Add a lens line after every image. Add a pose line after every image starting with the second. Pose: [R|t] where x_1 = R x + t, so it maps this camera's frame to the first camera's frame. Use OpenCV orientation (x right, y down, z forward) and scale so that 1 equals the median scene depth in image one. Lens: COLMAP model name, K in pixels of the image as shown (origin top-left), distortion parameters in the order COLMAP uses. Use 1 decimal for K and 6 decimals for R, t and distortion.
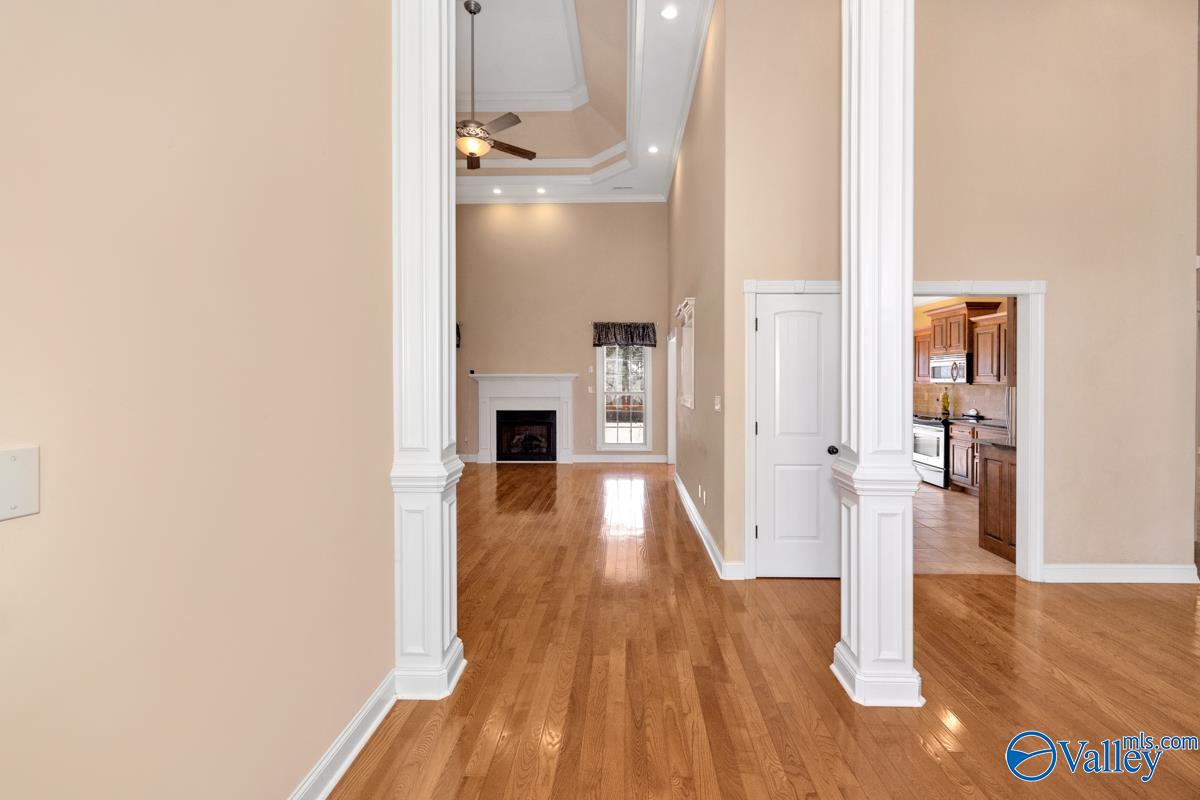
lens RADIAL K [[494.3, 0, 606.7], [0, 494.3, 383.3], [0, 0, 1]] dist [0.000438, 0.000468]
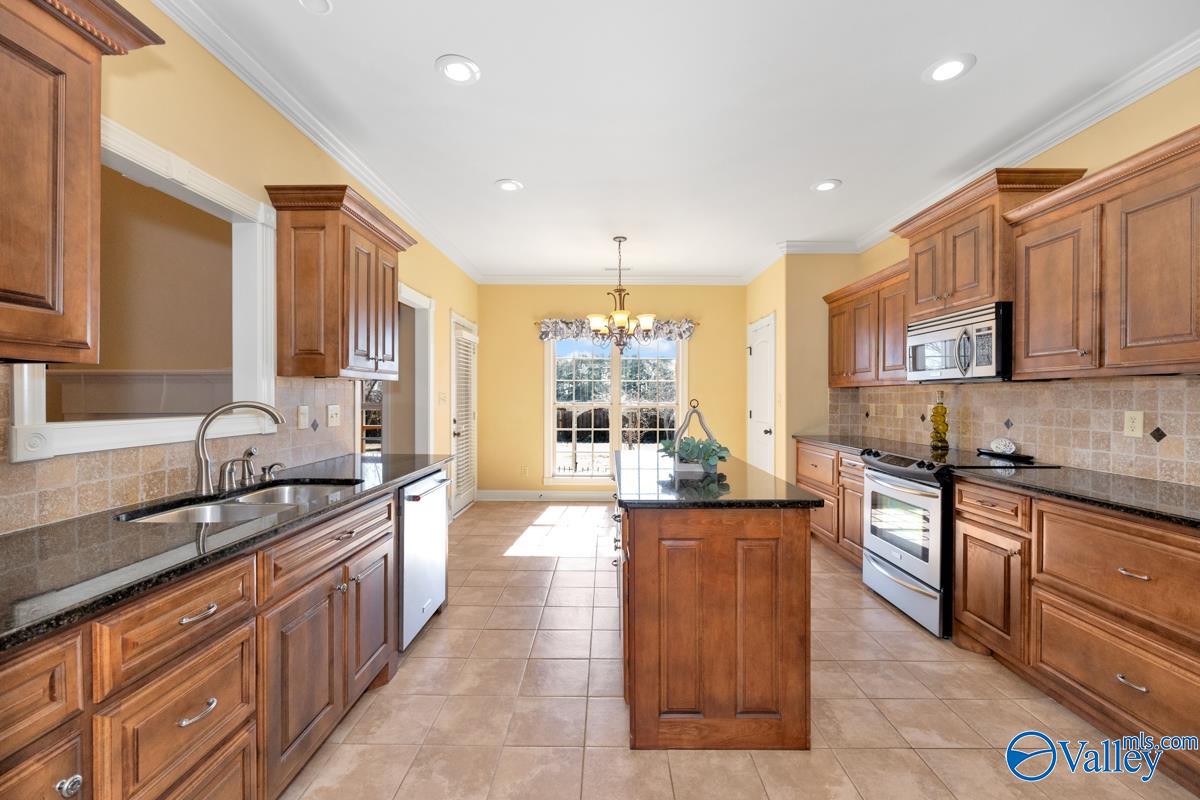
lens RADIAL K [[494.3, 0, 596.9], [0, 494.3, 400.4], [0, 0, 1]] dist [0.000438, 0.000468]
pose [[0.999864, -0.000339, 0.016491, 0.384340], [0.000283, 0.999994, 0.003417, 0.016380], [-0.016492, -0.003411, 0.999858, 0.584765]]
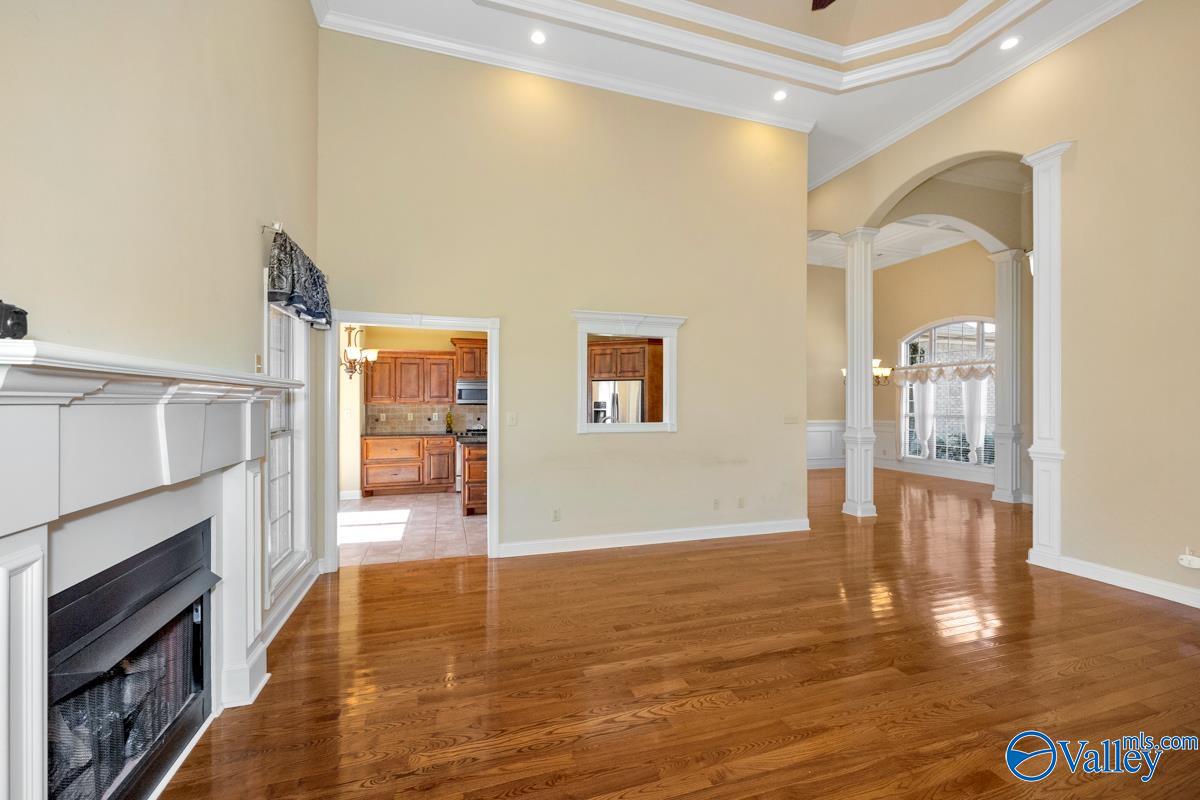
lens RADIAL K [[494.3, 0, 601.2], [0, 494.3, 404.4], [0, 0, 1]] dist [0.000438, 0.000468]
pose [[-0.332418, 0.002873, 0.943128, -0.522717], [0.003932, 0.999991, -0.001661, 0.004678], [-0.943124, 0.003156, -0.332426, 1.138804]]
